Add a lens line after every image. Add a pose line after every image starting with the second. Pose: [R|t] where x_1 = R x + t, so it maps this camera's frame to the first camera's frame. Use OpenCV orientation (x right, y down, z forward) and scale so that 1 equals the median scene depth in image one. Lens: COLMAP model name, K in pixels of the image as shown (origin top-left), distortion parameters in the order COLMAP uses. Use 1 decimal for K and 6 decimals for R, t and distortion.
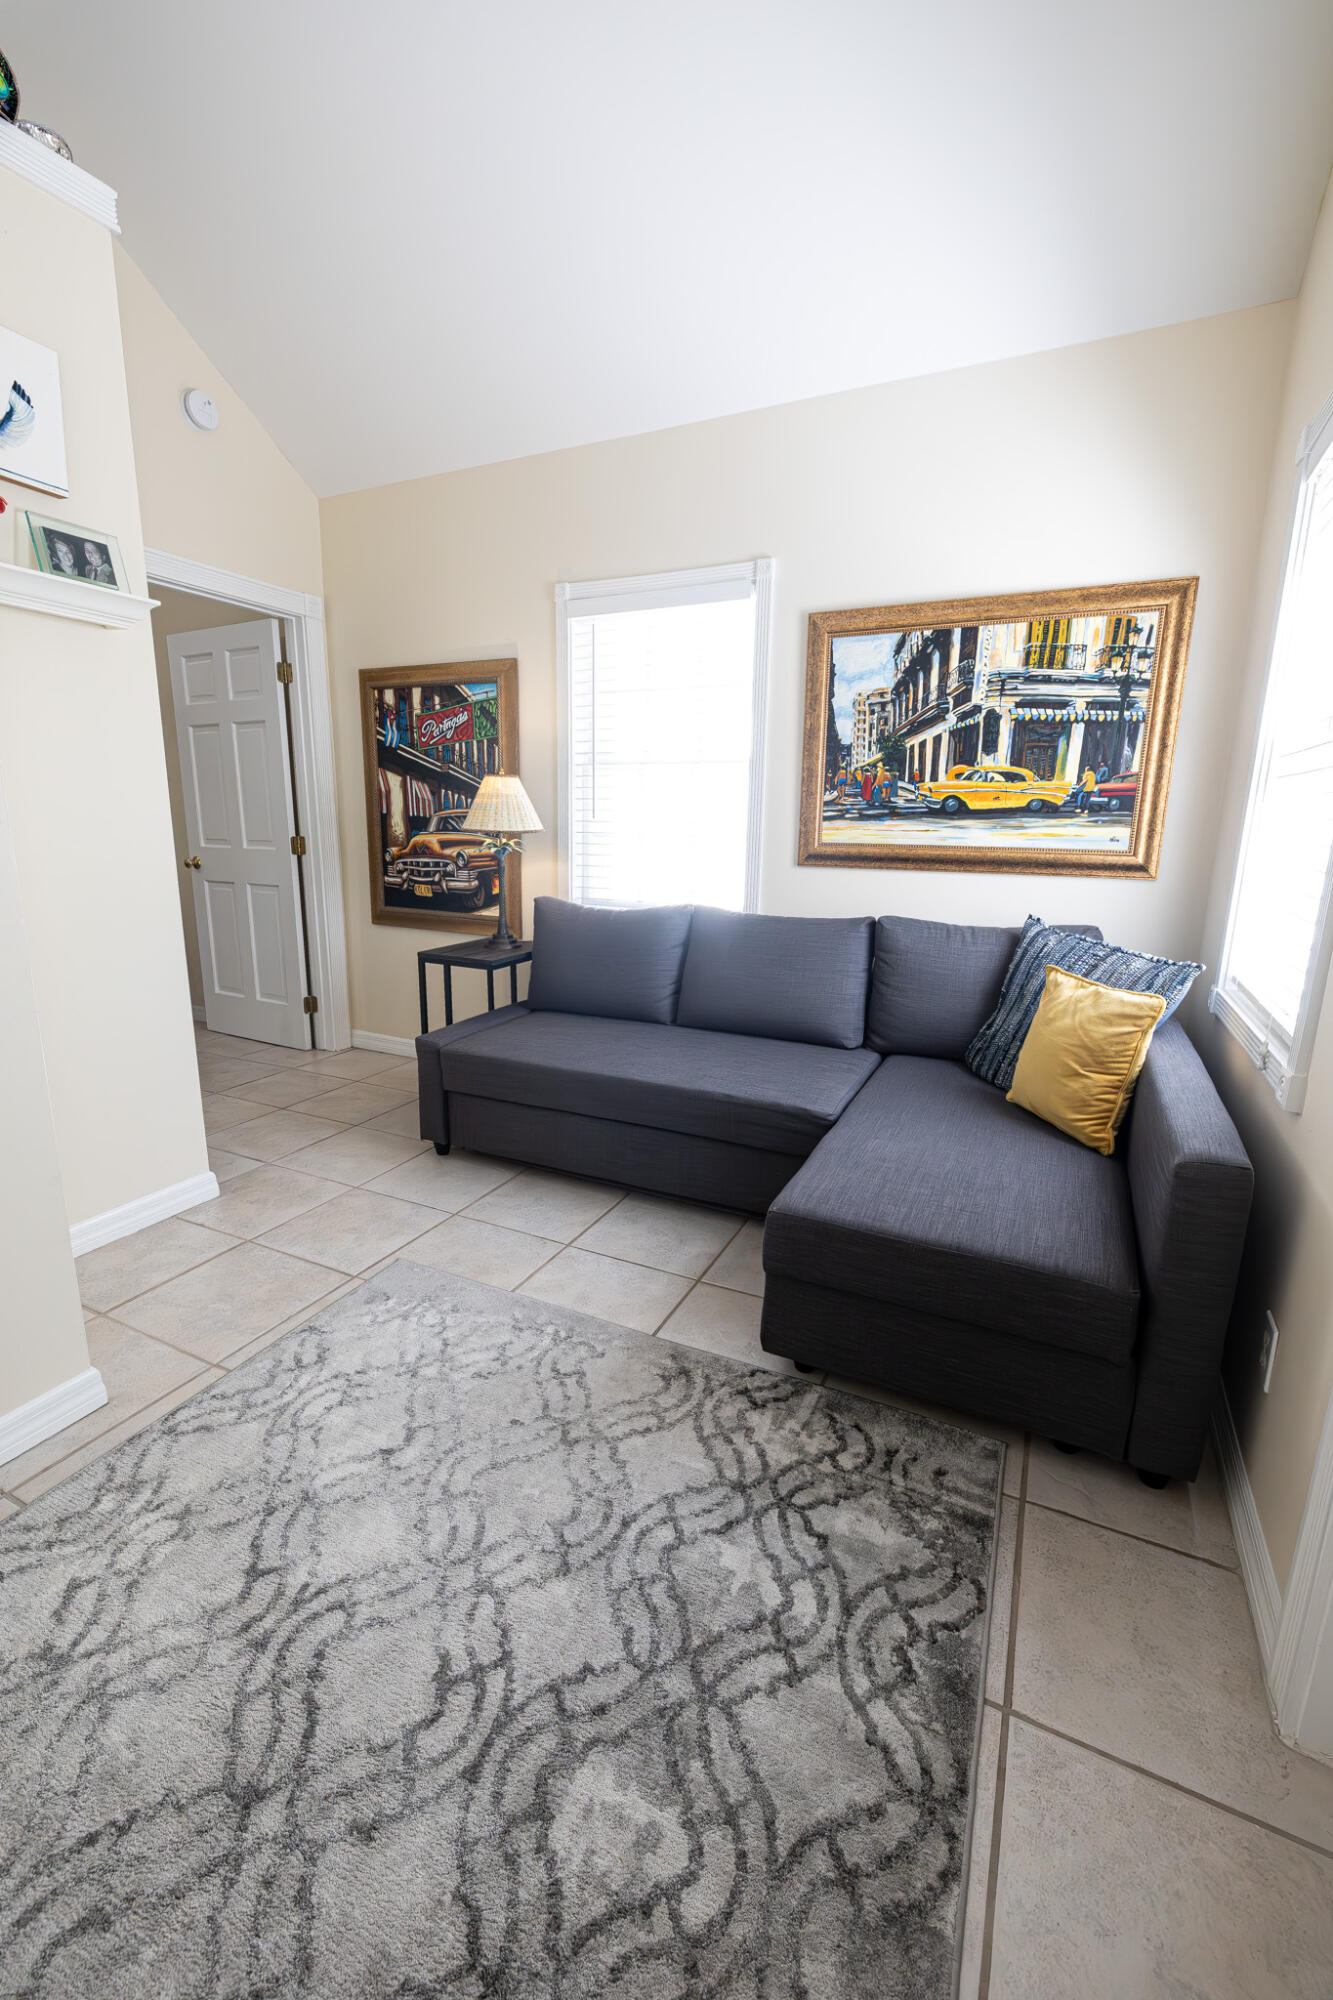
lens RADIAL K [[828.1, 0, 663.5], [0, 828.1, 996.1], [0, 0, 1]] dist [-0.001246, -0.000586]
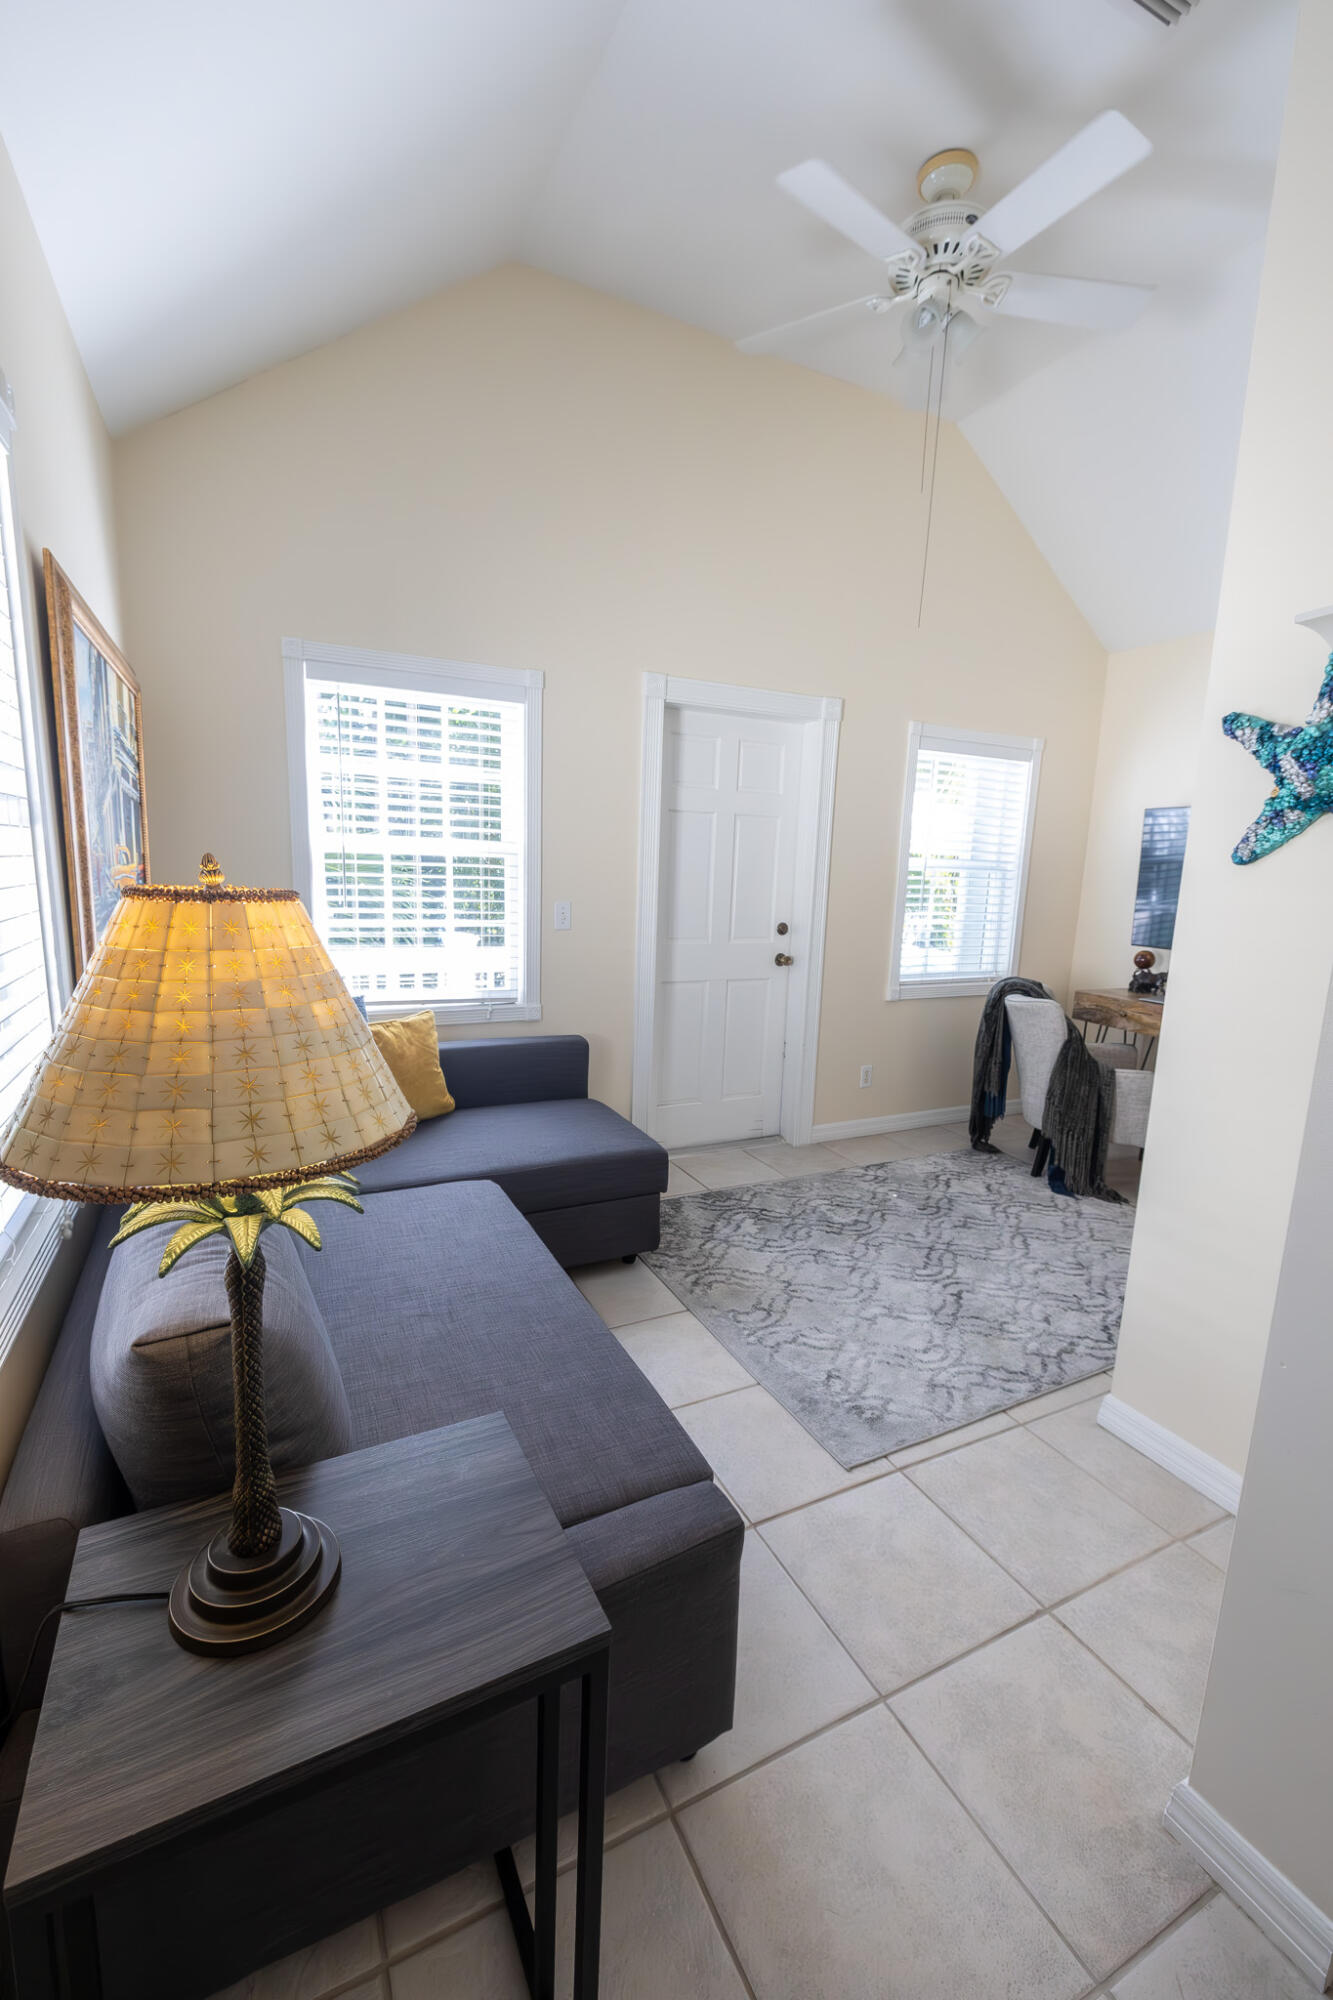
lens RADIAL K [[828.1, 0, 667.4], [0, 828.1, 999.6], [0, 0, 1]] dist [-0.001246, -0.000586]
pose [[-0.789932, -0.143681, 0.596124, -0.989168], [0.085925, 0.936632, 0.339613, -0.714503], [-0.607145, 0.319493, -0.727530, 2.553184]]
